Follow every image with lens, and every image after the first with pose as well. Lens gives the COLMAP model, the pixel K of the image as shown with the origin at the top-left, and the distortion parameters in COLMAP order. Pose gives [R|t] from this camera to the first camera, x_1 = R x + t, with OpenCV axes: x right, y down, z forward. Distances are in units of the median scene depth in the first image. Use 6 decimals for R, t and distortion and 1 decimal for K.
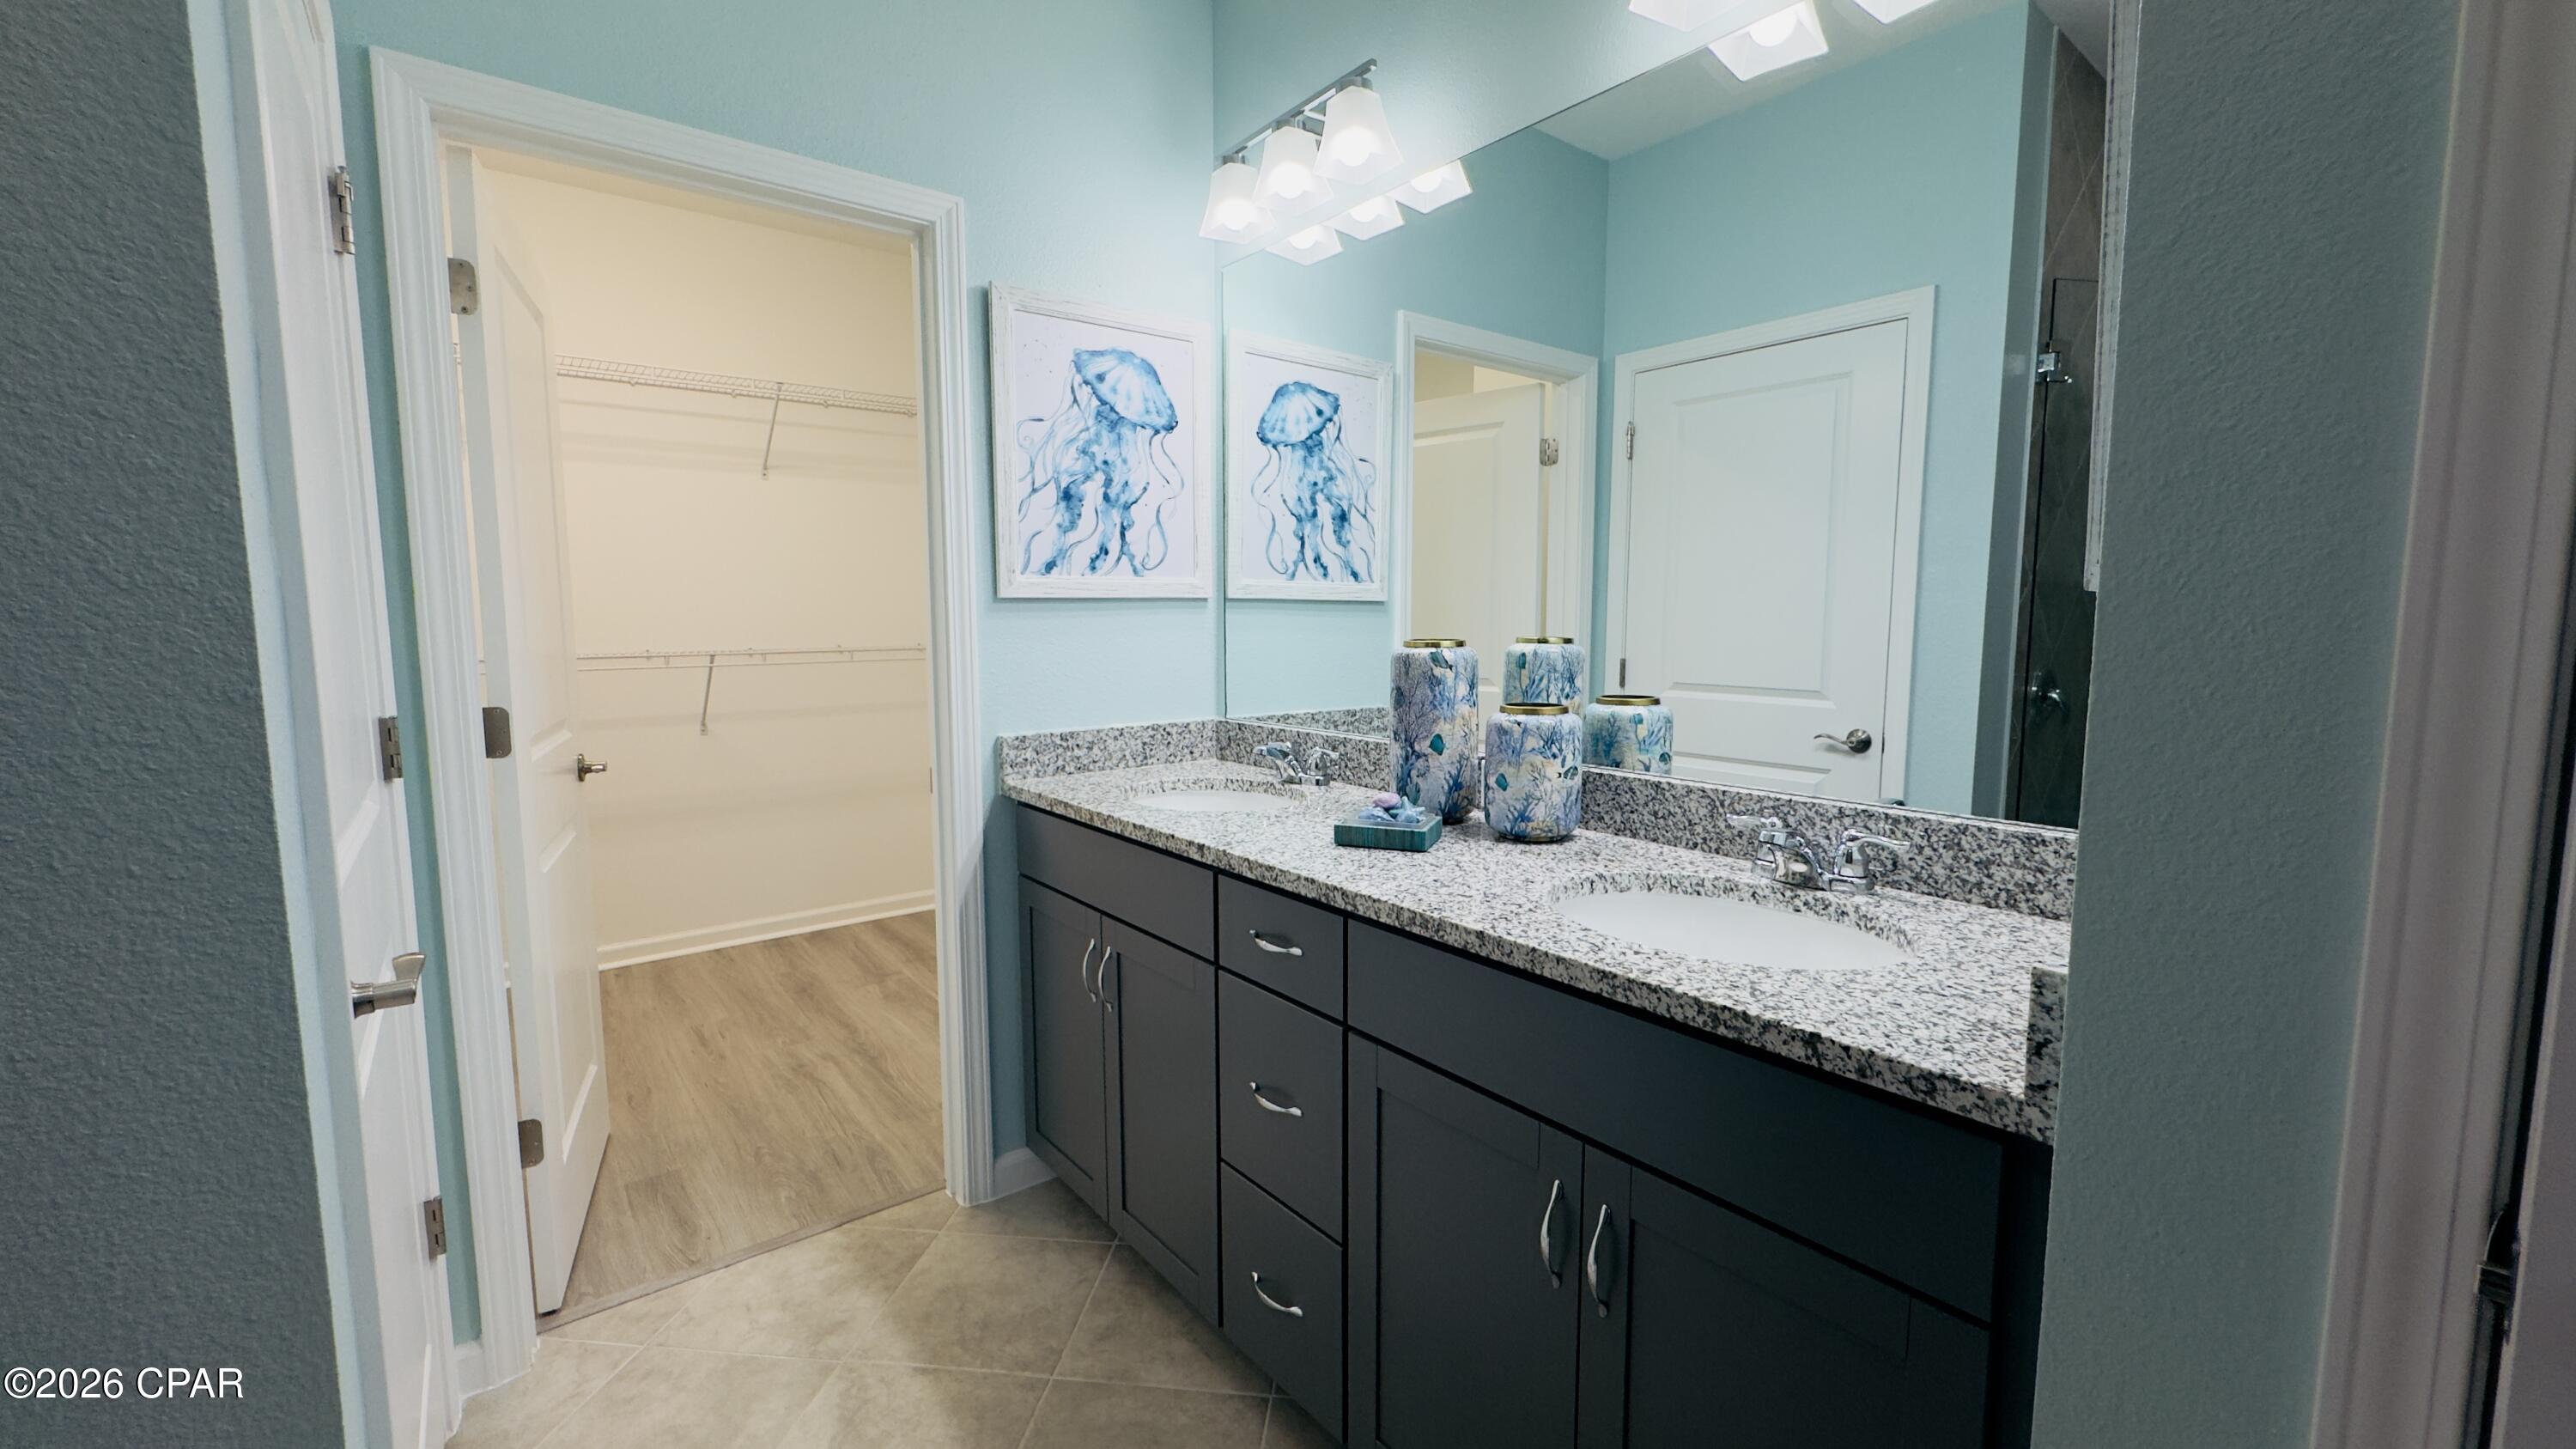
lens RADIAL K [[1029.4, 0, 1293.6], [0, 1029.4, 721.8], [0, 0, 1]] dist [-0.002945, 0.000248]
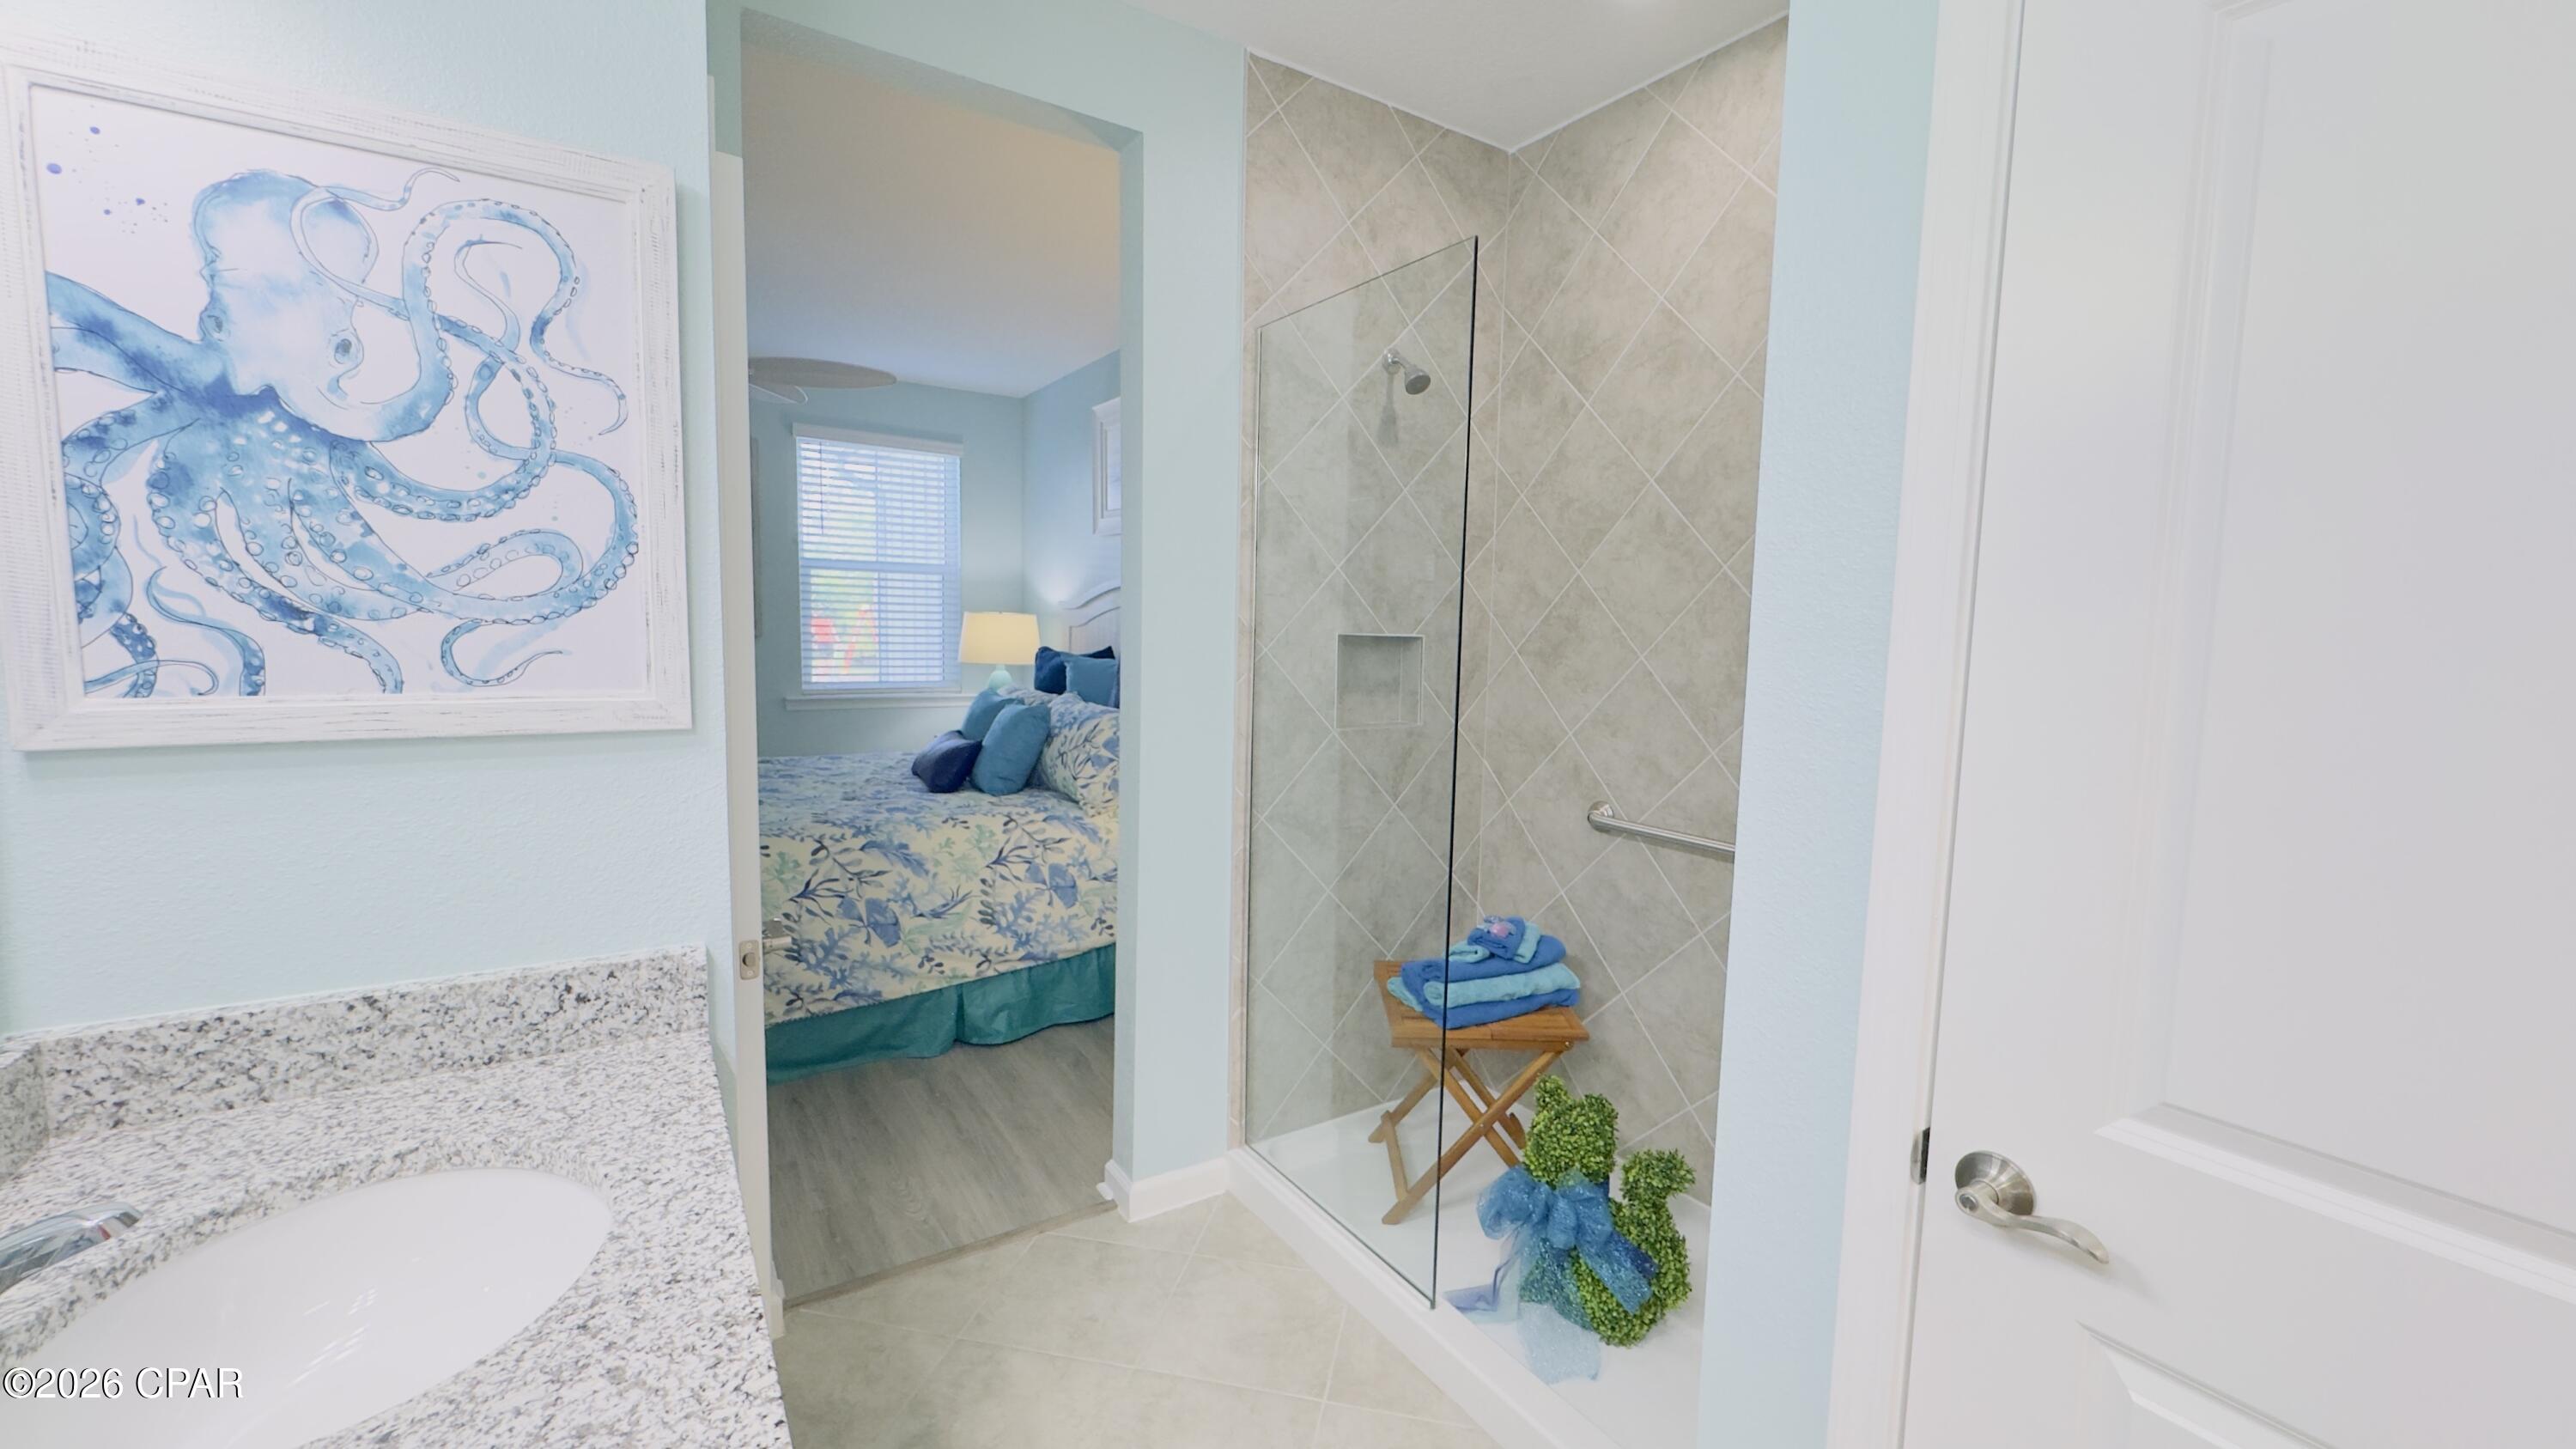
lens RADIAL K [[1029.4, 0, 1293.6], [0, 1029.4, 721.8], [0, 0, 1]] dist [-0.002945, 0.000248]
pose [[-0.995599, -0.028186, 0.089374, -0.260917], [-0.010515, 0.981273, 0.192337, -0.317962], [-0.093122, 0.190551, -0.977251, 1.694399]]
